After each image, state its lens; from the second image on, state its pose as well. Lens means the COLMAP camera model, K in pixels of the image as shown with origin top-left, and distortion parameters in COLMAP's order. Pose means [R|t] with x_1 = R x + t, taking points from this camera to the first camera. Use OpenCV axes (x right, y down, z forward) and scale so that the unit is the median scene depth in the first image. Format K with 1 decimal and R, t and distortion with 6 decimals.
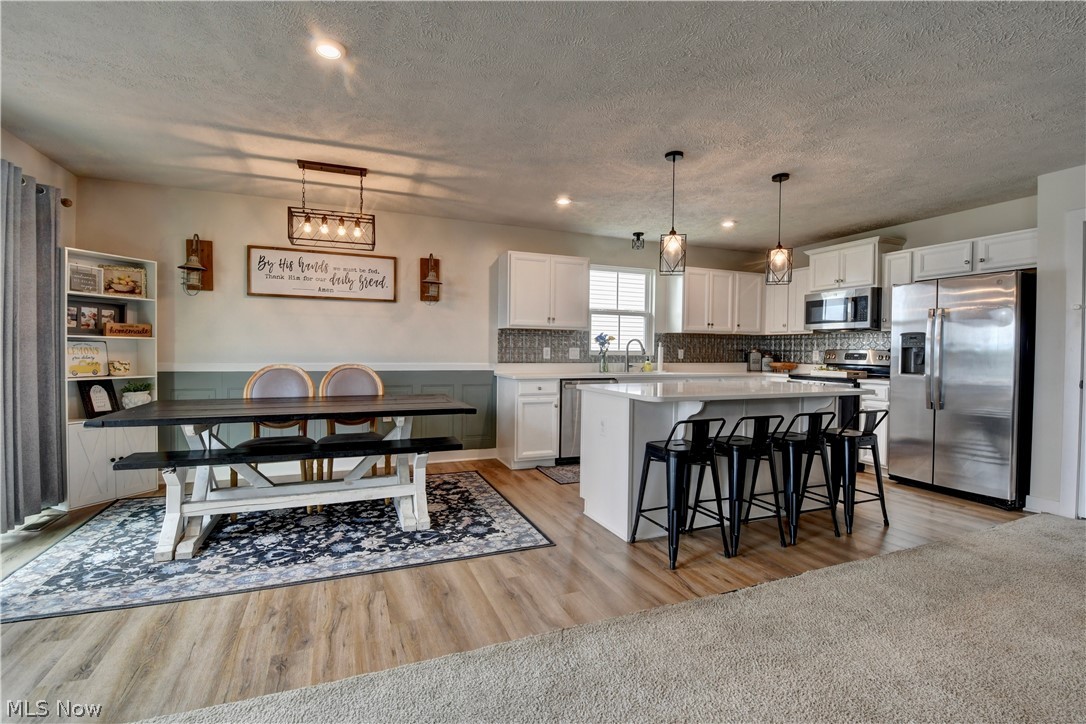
lens RADIAL K [[489.1, 0, 543.0], [0, 489.1, 362.0], [0, 0, 1]] dist [0.001630, -0.000414]
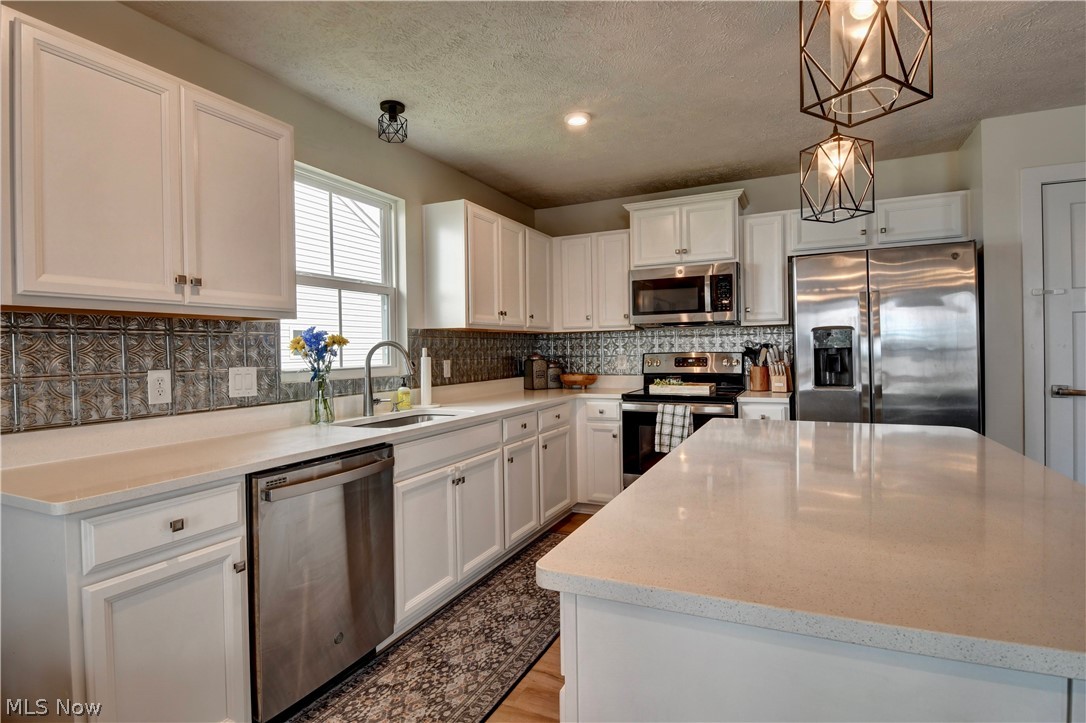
lens RADIAL K [[556.8, 0, 545.5], [0, 556.8, 356.2], [0, 0, 1]] dist [-0.000173, -0.000169]
pose [[0.737263, -0.031152, 0.674888, -0.067232], [0.044358, 0.999013, -0.002345, -0.033632], [-0.674148, 0.031665, 0.737917, 0.685644]]
